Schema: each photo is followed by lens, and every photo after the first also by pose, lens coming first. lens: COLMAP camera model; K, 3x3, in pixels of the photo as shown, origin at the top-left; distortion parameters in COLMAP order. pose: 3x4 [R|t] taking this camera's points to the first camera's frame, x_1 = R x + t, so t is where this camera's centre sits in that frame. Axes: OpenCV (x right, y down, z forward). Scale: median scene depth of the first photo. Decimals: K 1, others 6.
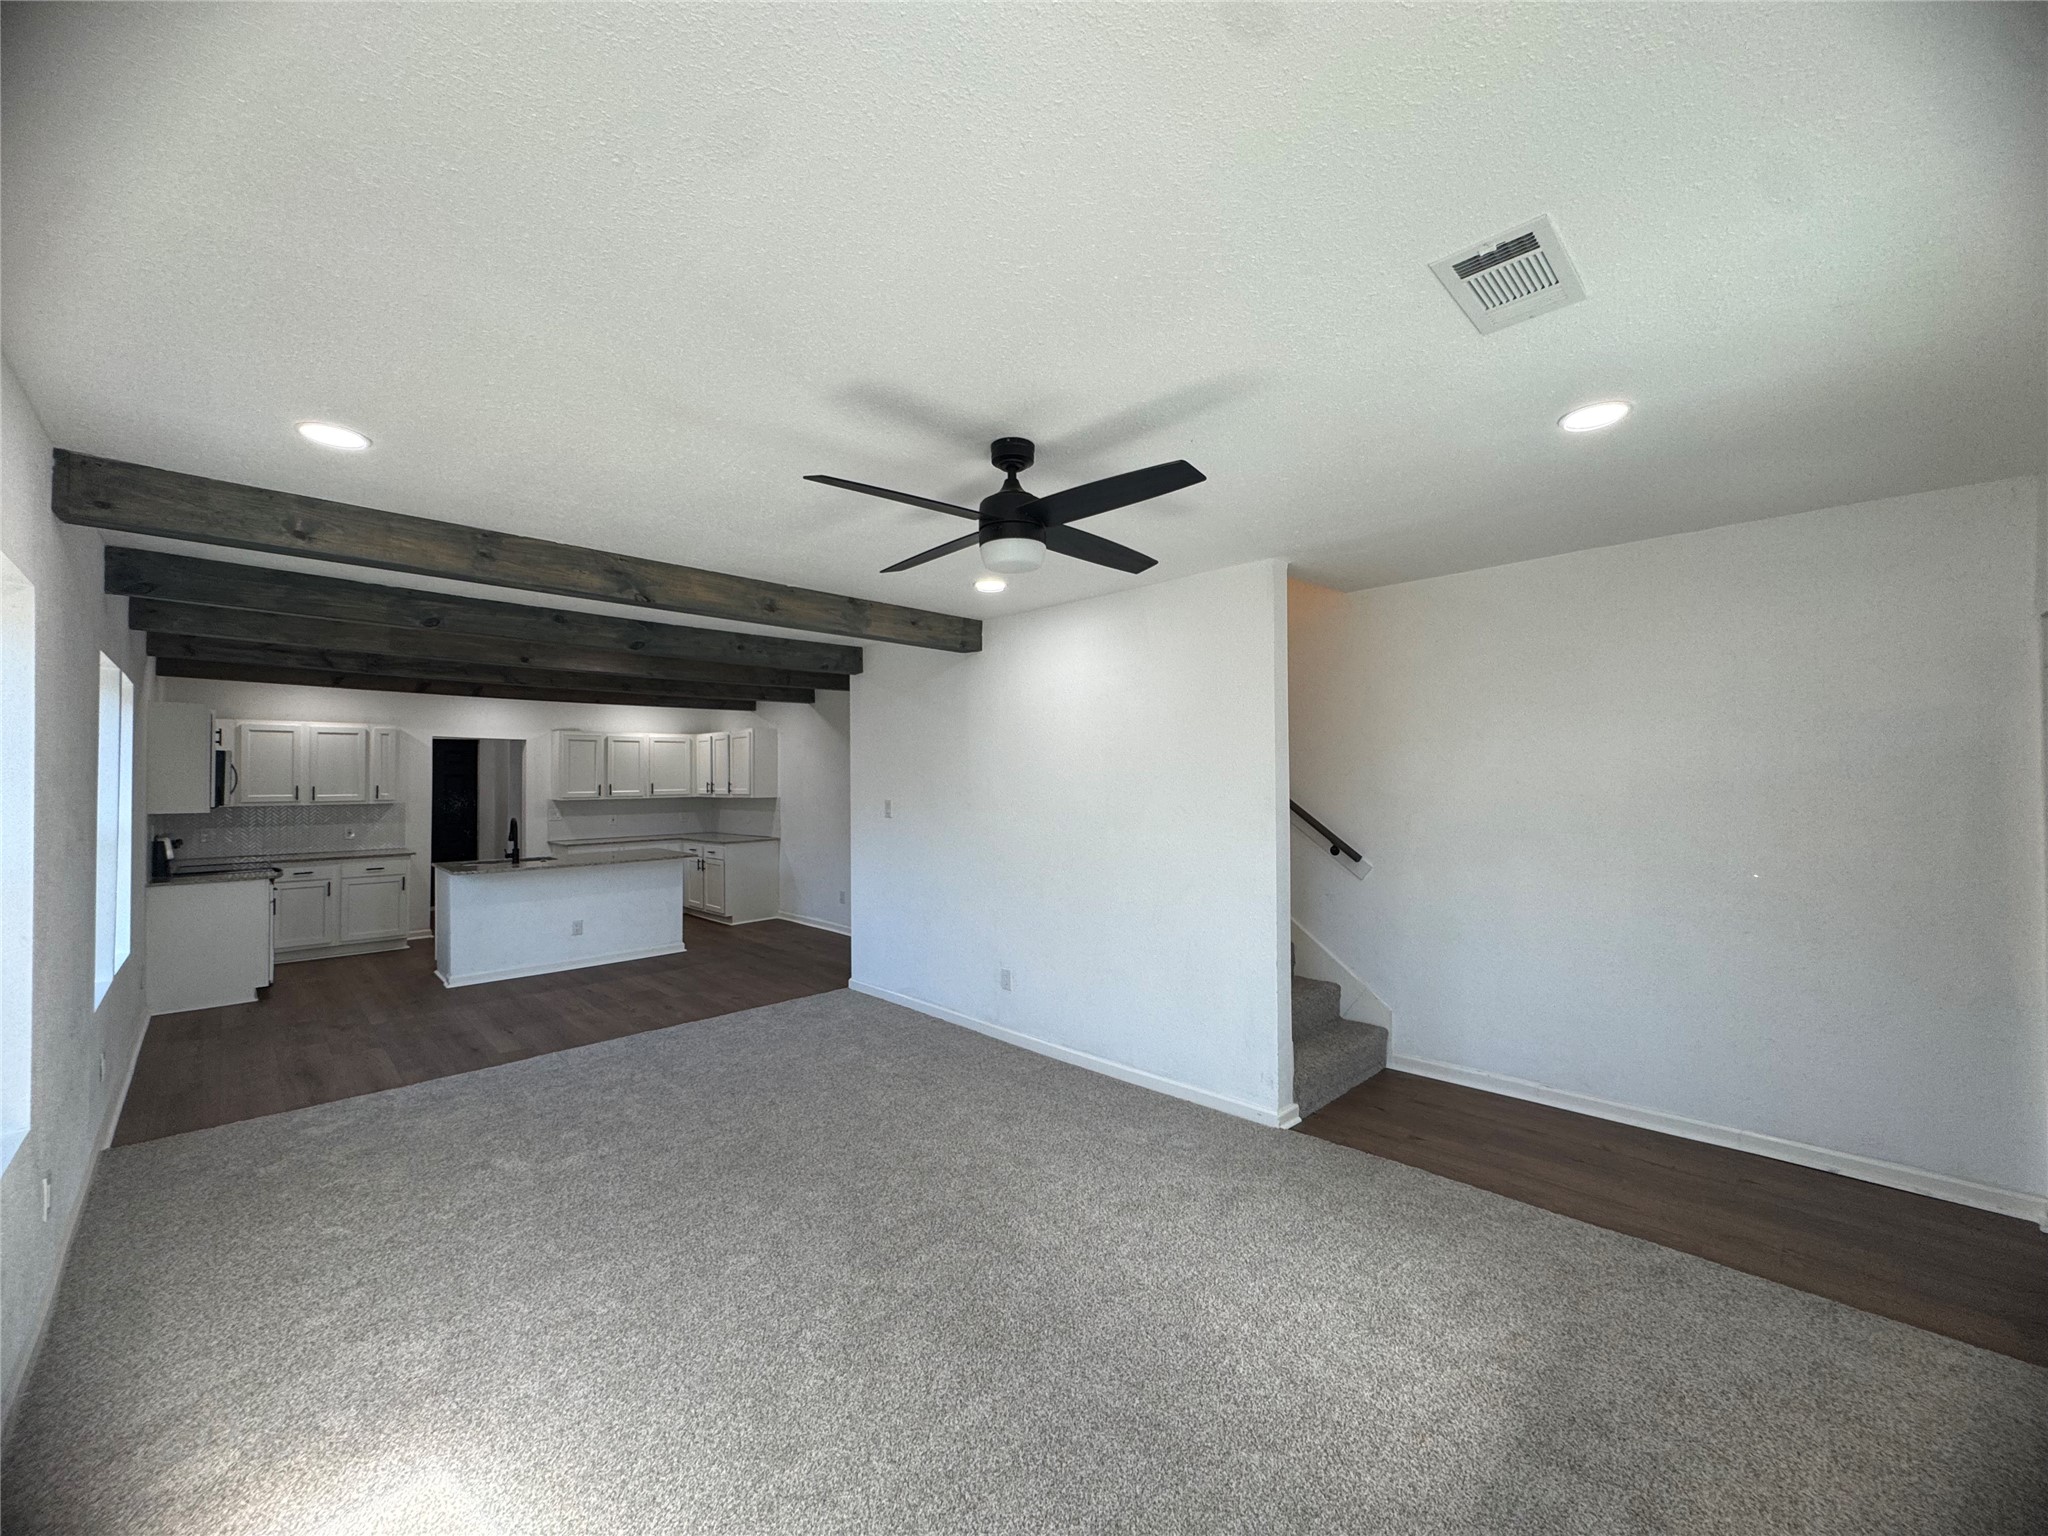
lens RADIAL K [[821.0, 0, 1024.0], [0, 821.0, 768.0], [0, 0, 1]] dist [-0.003208, -0.000043]
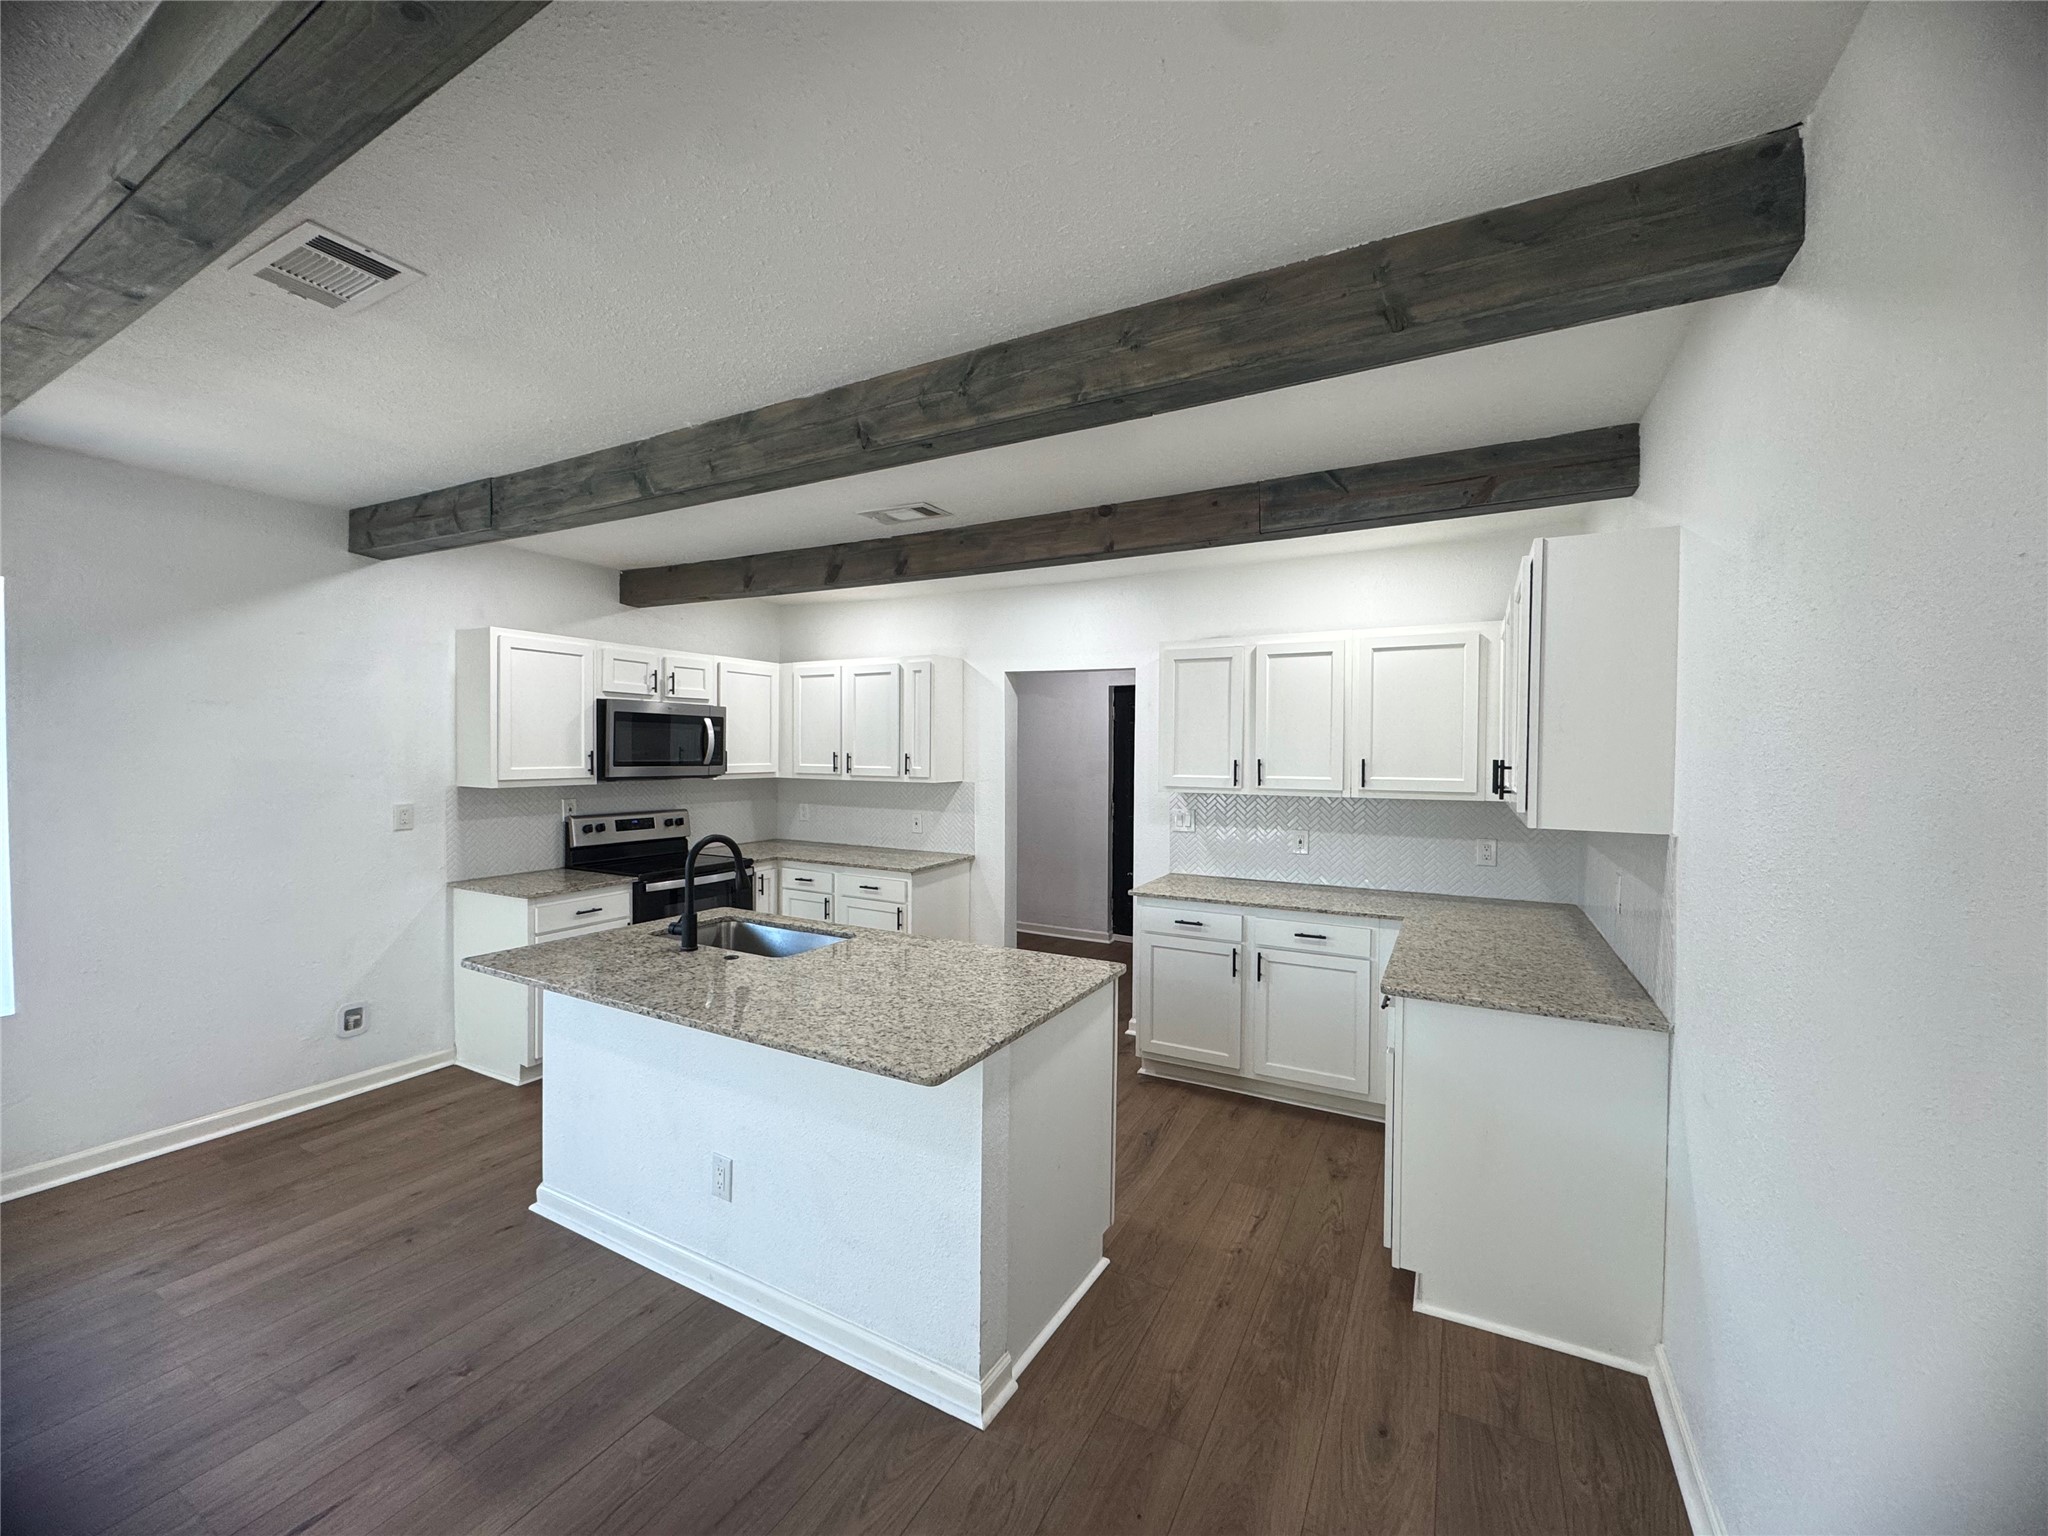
lens RADIAL K [[818.7, 0, 1000.4], [0, 818.7, 769.1], [0, 0, 1]] dist [-0.000471, -0.000014]
pose [[0.296812, 0.033185, -0.954359, -0.152568], [0.002261, 0.999369, 0.035454, 0.010085], [0.954933, -0.012681, 0.296549, 0.798065]]
